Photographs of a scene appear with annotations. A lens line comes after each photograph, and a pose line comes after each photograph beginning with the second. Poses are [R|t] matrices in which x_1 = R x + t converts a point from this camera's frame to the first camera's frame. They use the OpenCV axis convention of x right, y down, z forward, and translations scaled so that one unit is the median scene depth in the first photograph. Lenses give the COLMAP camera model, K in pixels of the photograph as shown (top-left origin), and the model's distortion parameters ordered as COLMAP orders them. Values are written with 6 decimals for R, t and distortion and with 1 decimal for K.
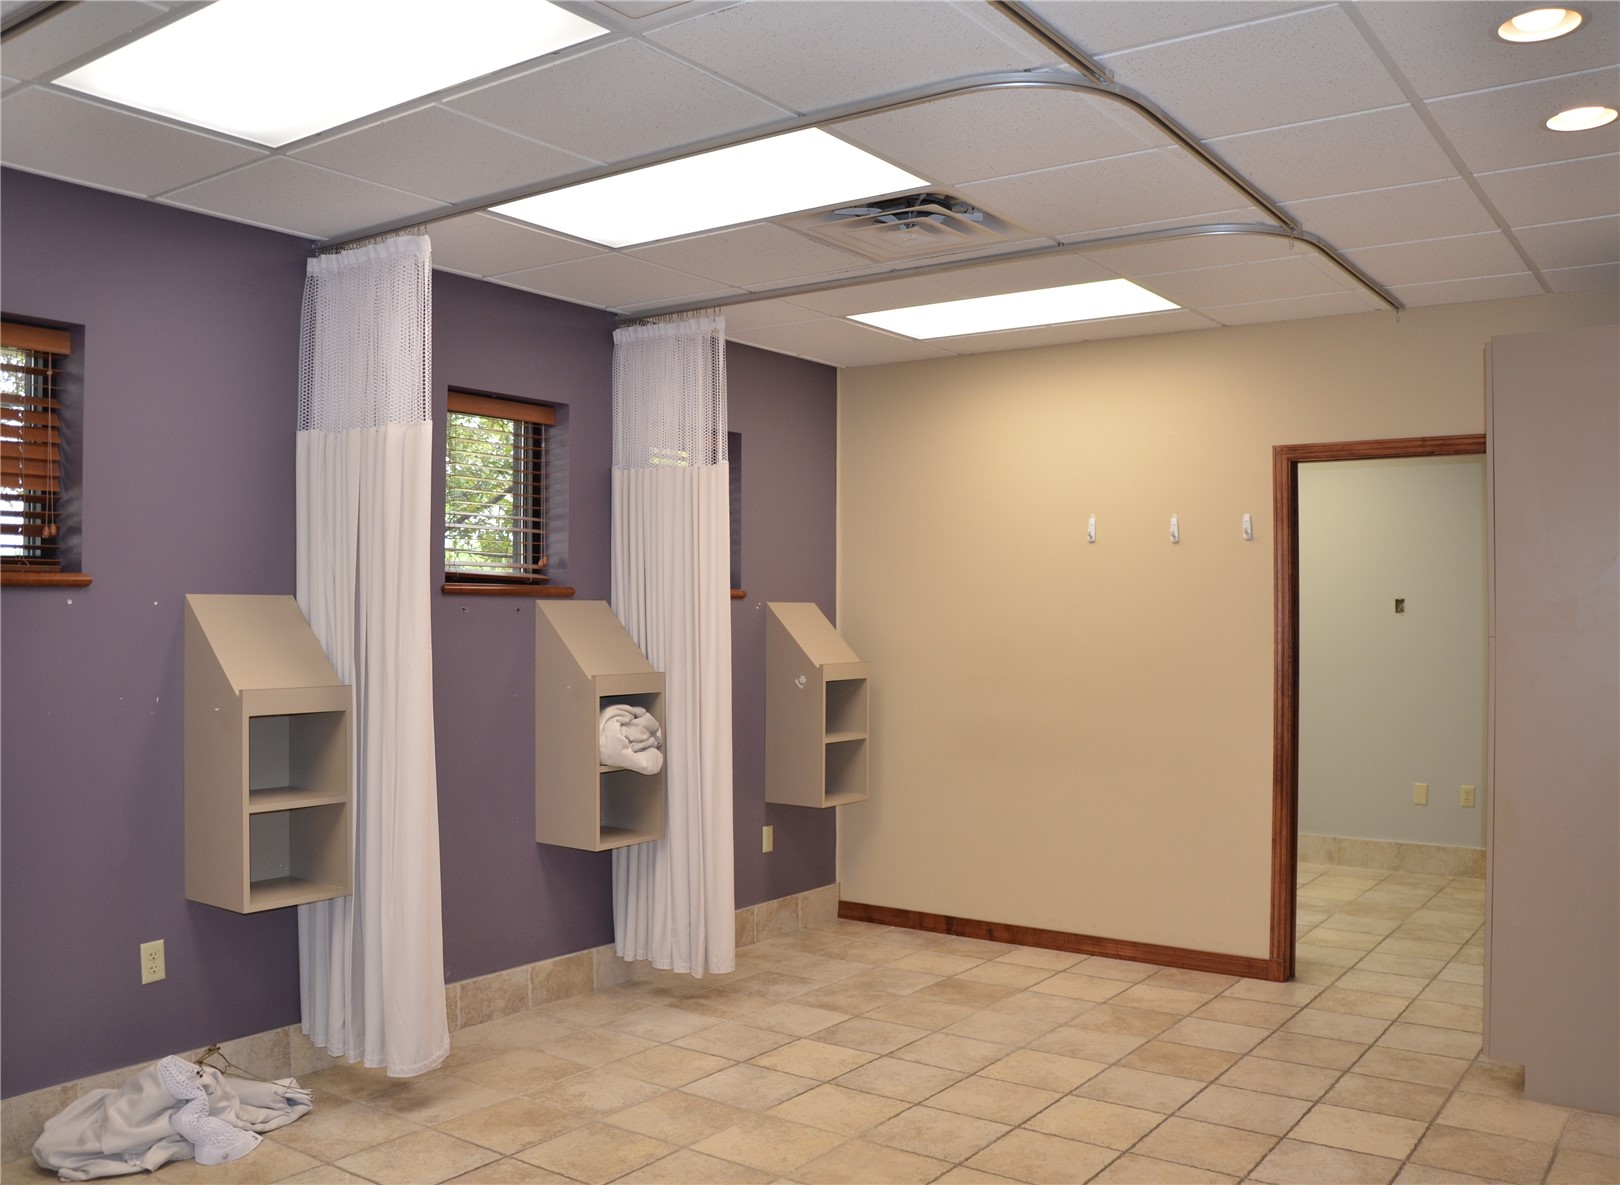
lens RADIAL K [[1420.3, 0, 810.6], [0, 1420.3, 597.2], [0, 0, 1]] dist [-0.057973, 0.014050]
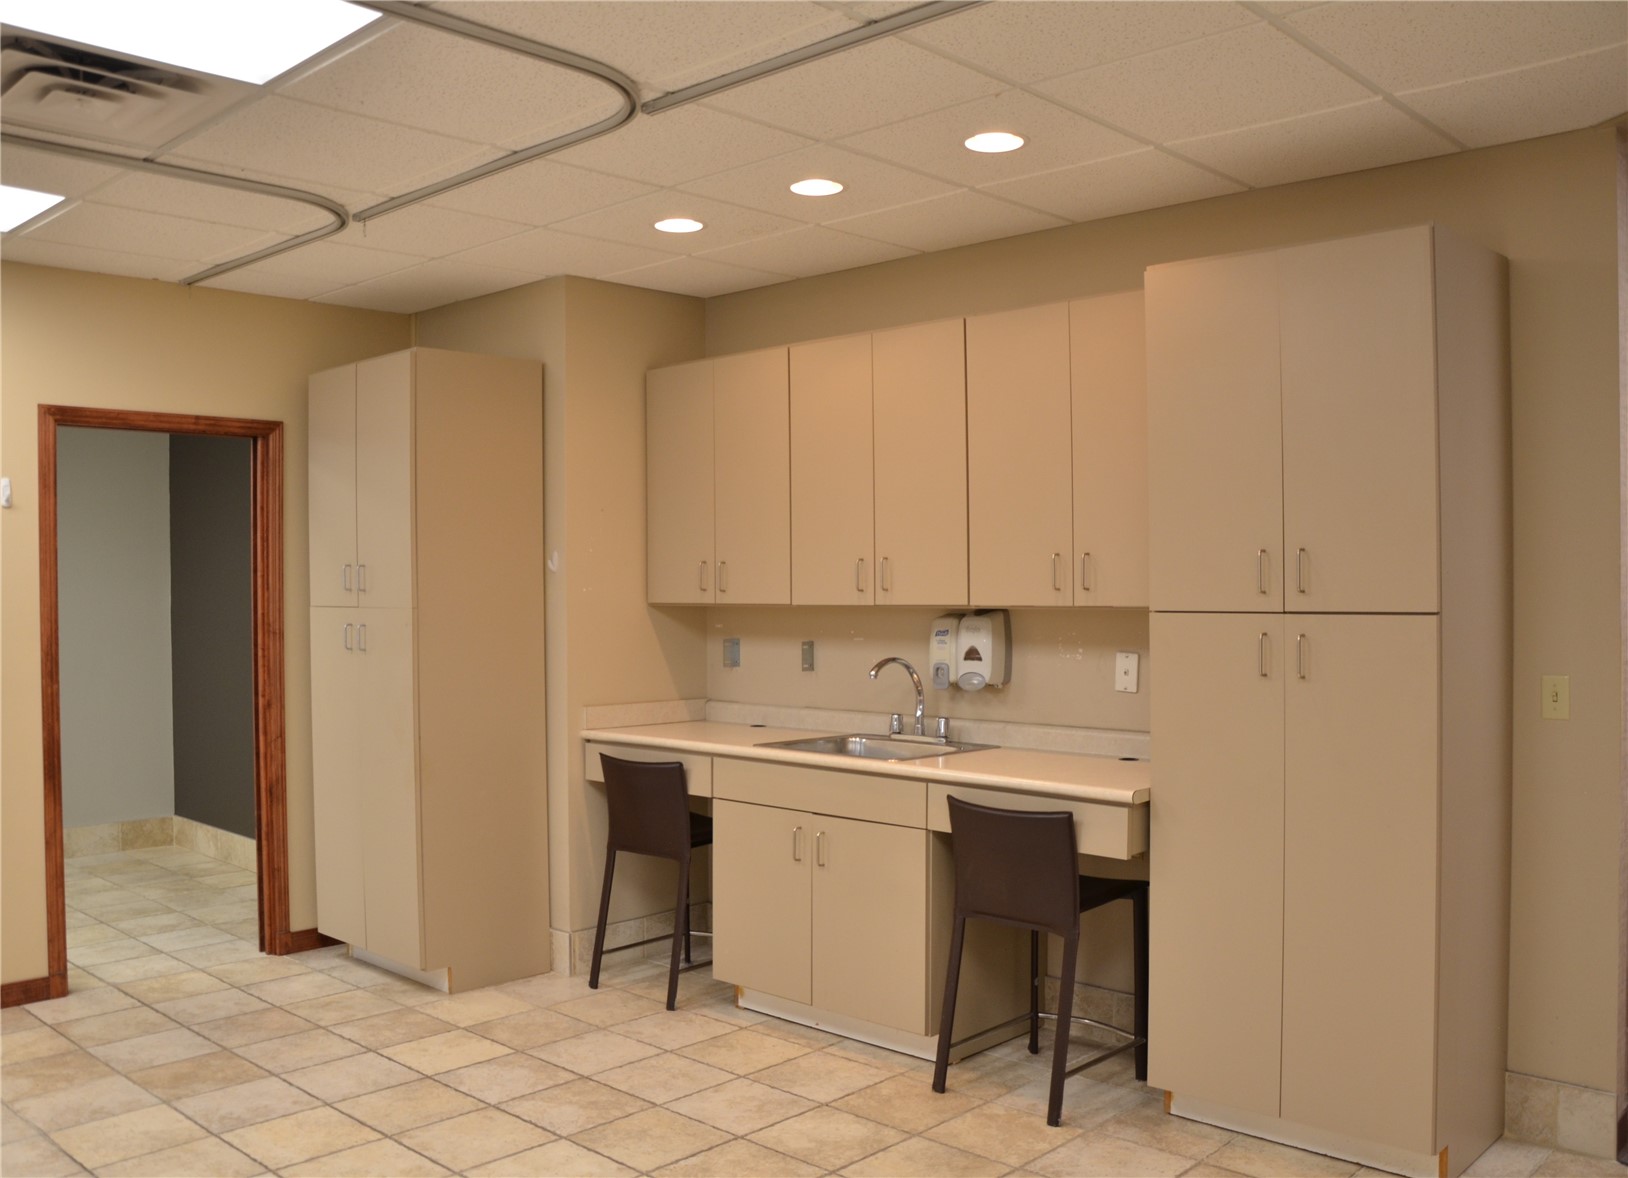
lens RADIAL K [[1423.2, 0, 814.3], [0, 1423.2, 589.2], [0, 0, 1]] dist [-0.008972, -0.001744]
pose [[0.157439, -0.000958, 0.987528, -0.599548], [-0.013570, 0.999903, 0.003133, 0.000841], [-0.987435, -0.013894, 0.157411, 0.459470]]
